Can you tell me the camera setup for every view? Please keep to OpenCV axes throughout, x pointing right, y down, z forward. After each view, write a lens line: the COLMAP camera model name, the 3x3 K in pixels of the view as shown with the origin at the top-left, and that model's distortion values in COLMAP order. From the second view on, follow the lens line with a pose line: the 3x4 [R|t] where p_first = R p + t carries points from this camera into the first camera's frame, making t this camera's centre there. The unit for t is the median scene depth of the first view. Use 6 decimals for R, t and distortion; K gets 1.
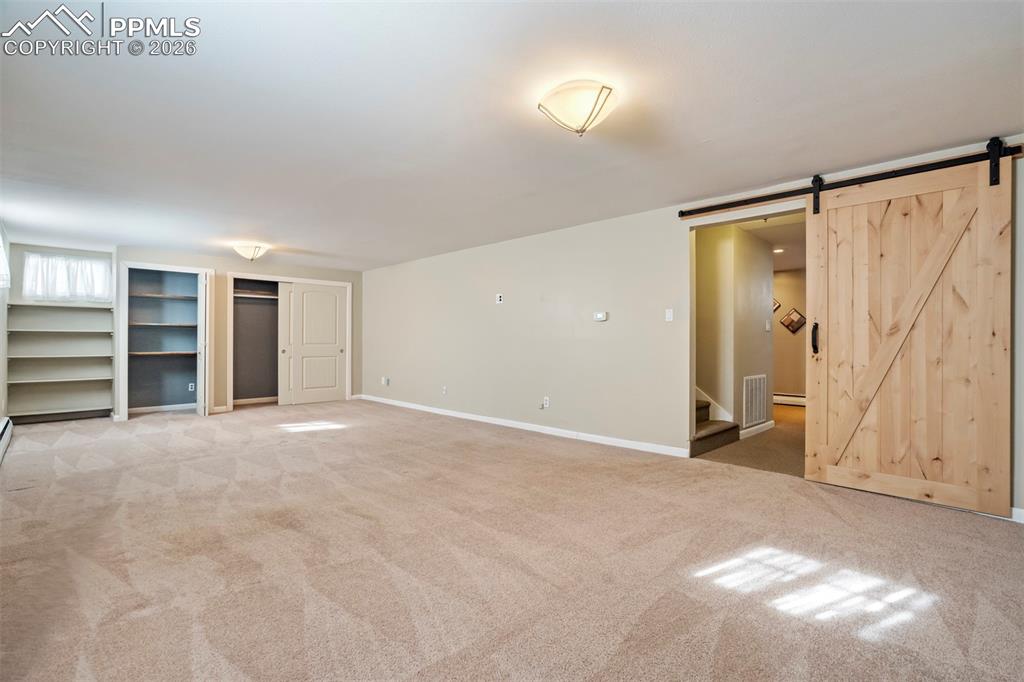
lens RADIAL K [[482.7, 0, 516.1], [0, 482.7, 344.4], [0, 0, 1]] dist [-0.031388, 0.020686]
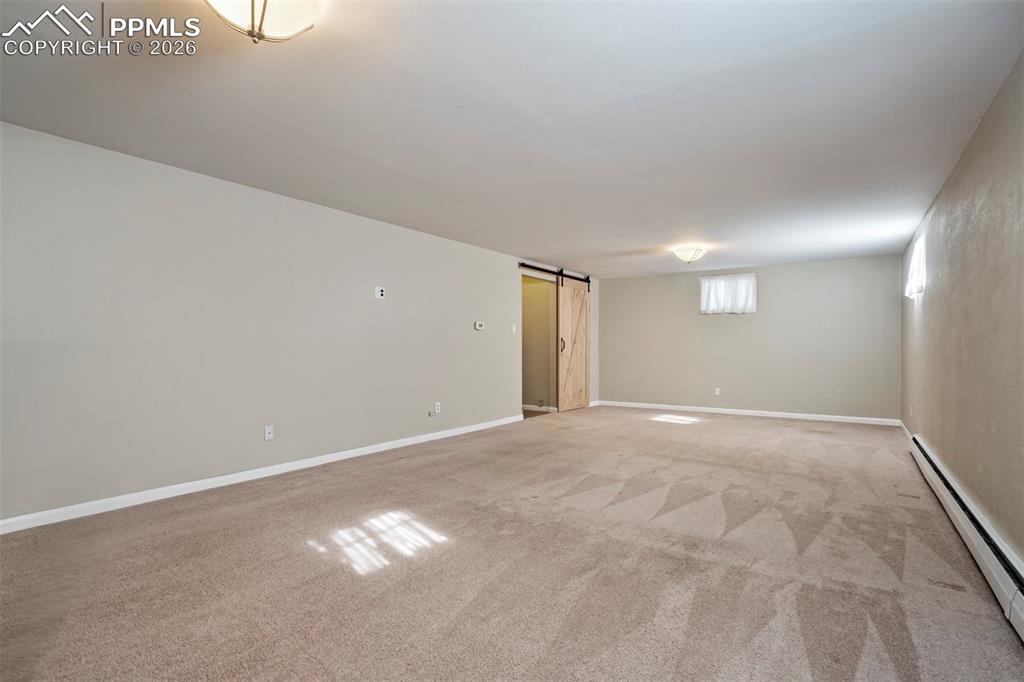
lens RADIAL K [[494.1, 0, 516.5], [0, 494.1, 356.0], [0, 0, 1]] dist [-0.032898, 0.000303]
pose [[-0.182787, -0.017861, 0.982990, -1.350458], [0.009071, 0.999762, 0.019853, -0.007239], [-0.983111, 0.012546, -0.182582, 1.434209]]
